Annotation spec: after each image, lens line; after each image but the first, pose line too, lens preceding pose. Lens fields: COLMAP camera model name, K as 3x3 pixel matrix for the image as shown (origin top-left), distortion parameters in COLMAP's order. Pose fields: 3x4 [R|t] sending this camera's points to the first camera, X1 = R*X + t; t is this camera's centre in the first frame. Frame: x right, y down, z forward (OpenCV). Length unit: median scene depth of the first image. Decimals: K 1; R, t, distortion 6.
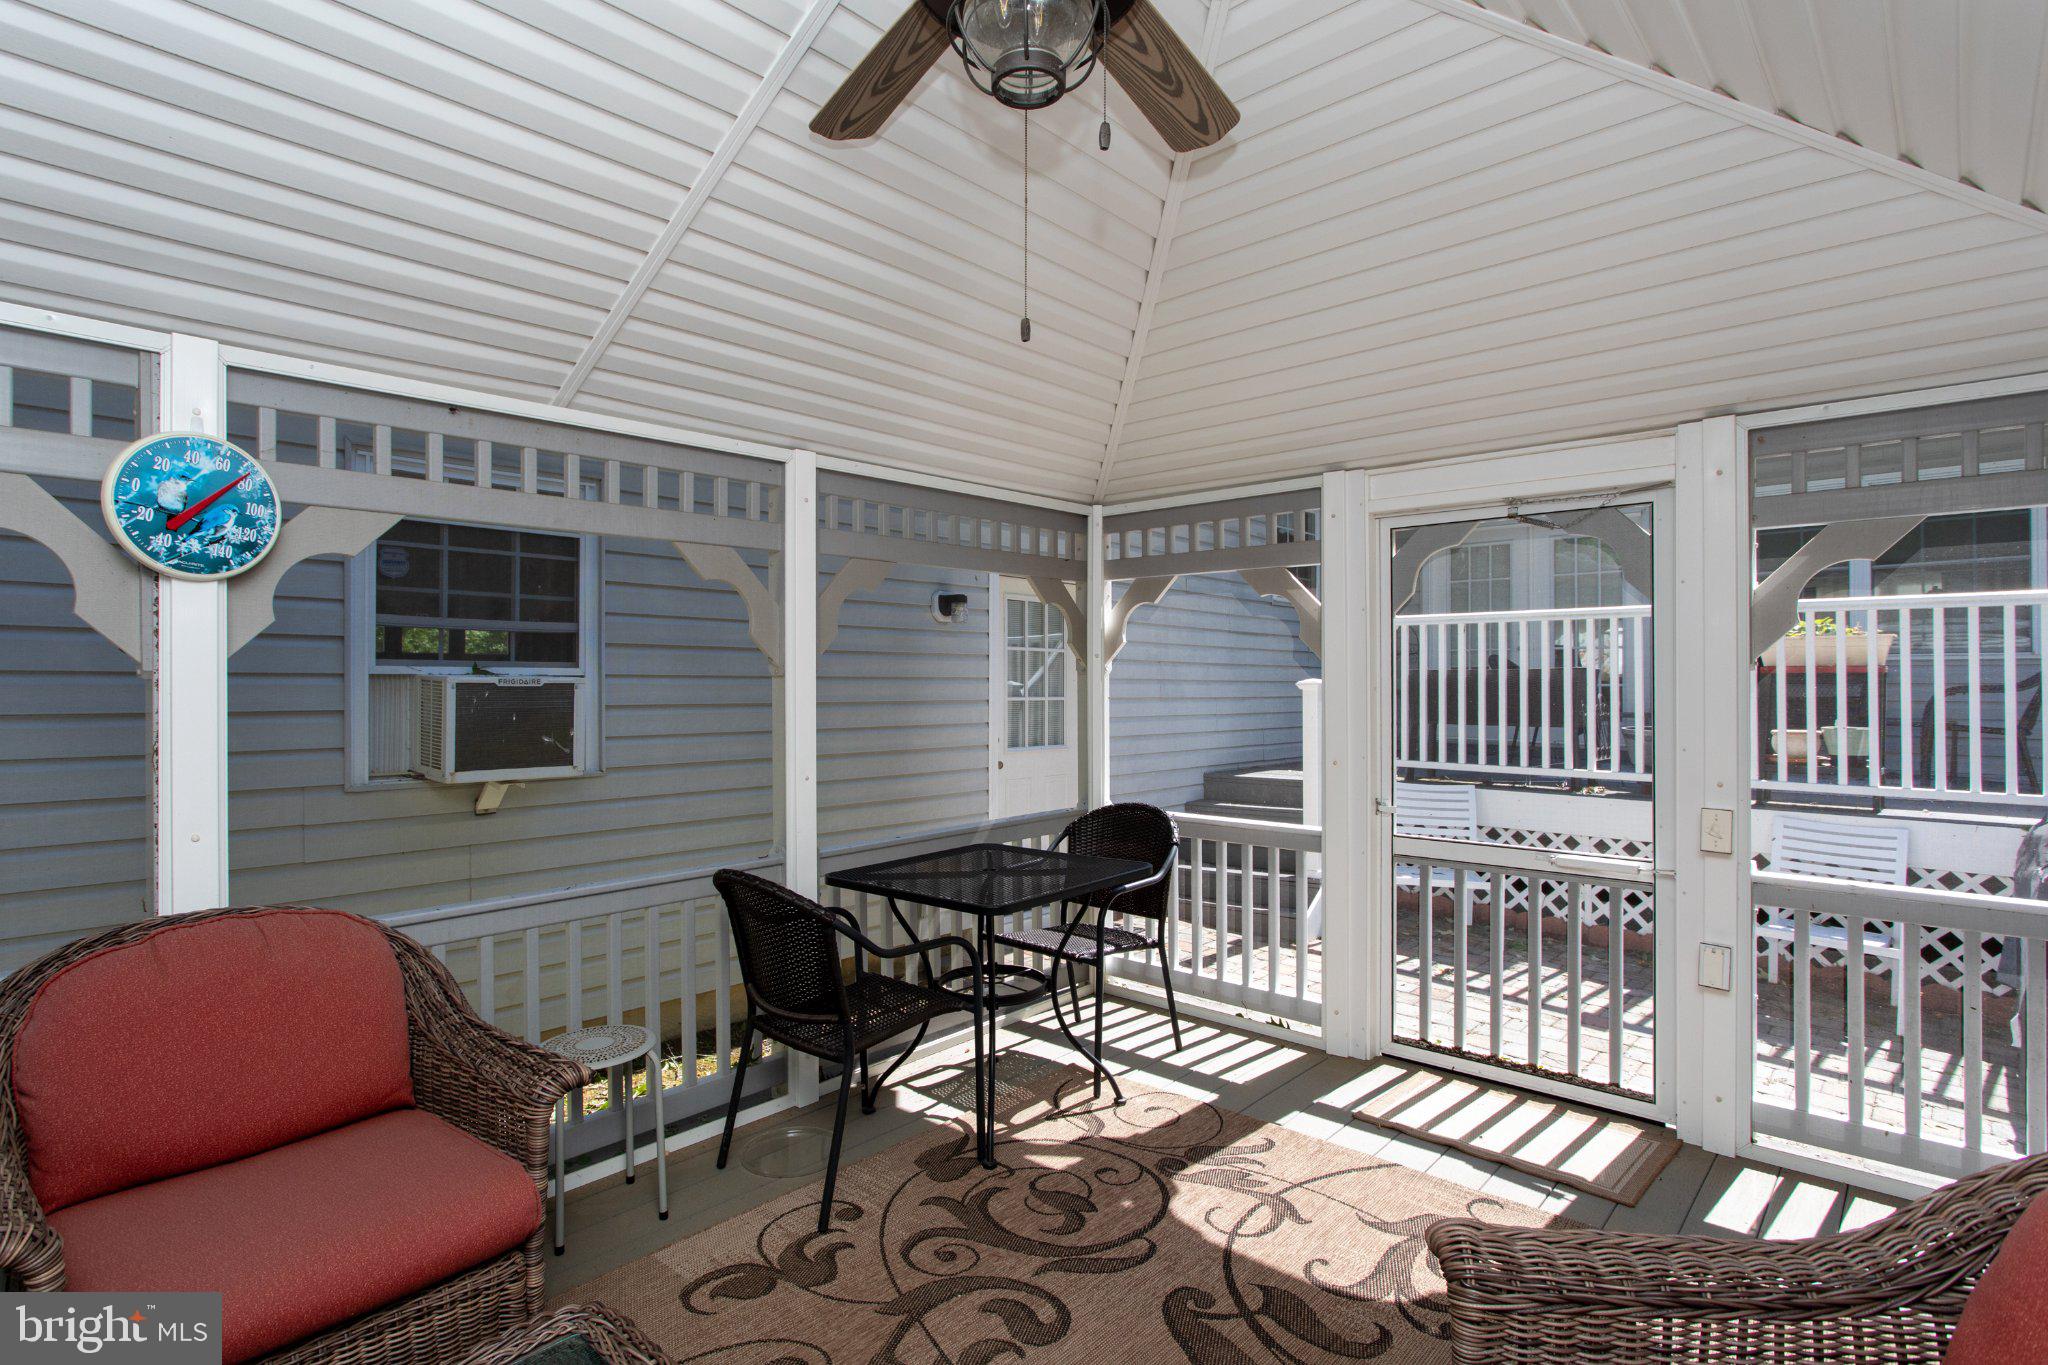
lens RADIAL K [[1056.5, 0, 1024.9], [0, 1056.5, 638.5], [0, 0, 1]] dist [-0.001952, 0.000091]
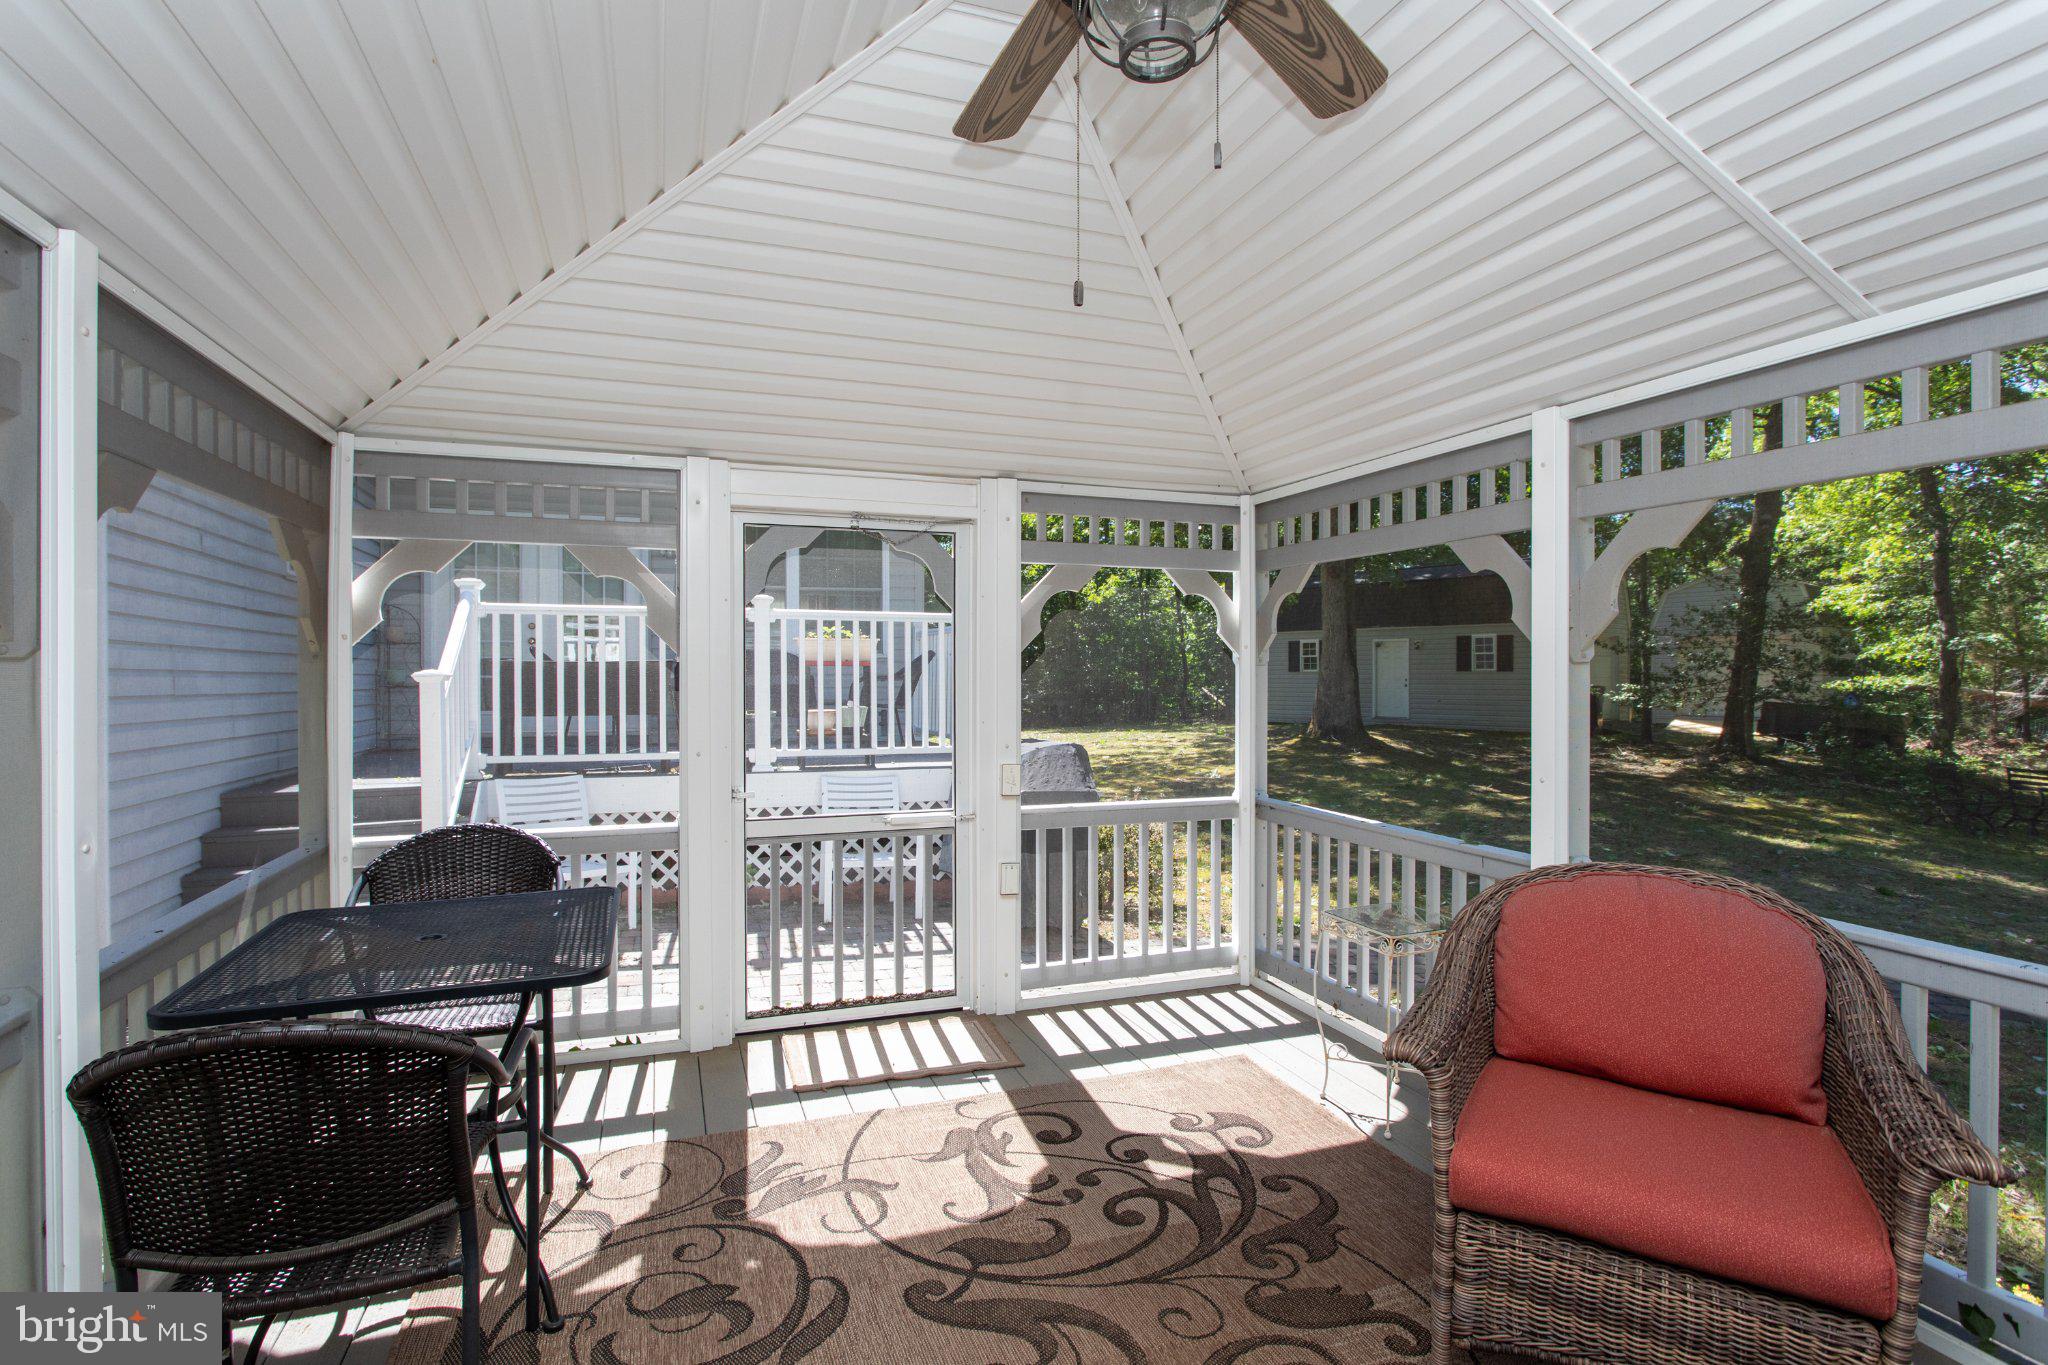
lens RADIAL K [[996.4, 0, 1003.8], [0, 996.4, 682.2], [0, 0, 1]] dist [-0.000494, 0.001158]
pose [[0.457399, -0.008210, 0.889224, -0.425502], [-0.039668, 0.998774, 0.029626, 0.007401], [-0.888376, -0.048825, 0.456512, 0.345640]]
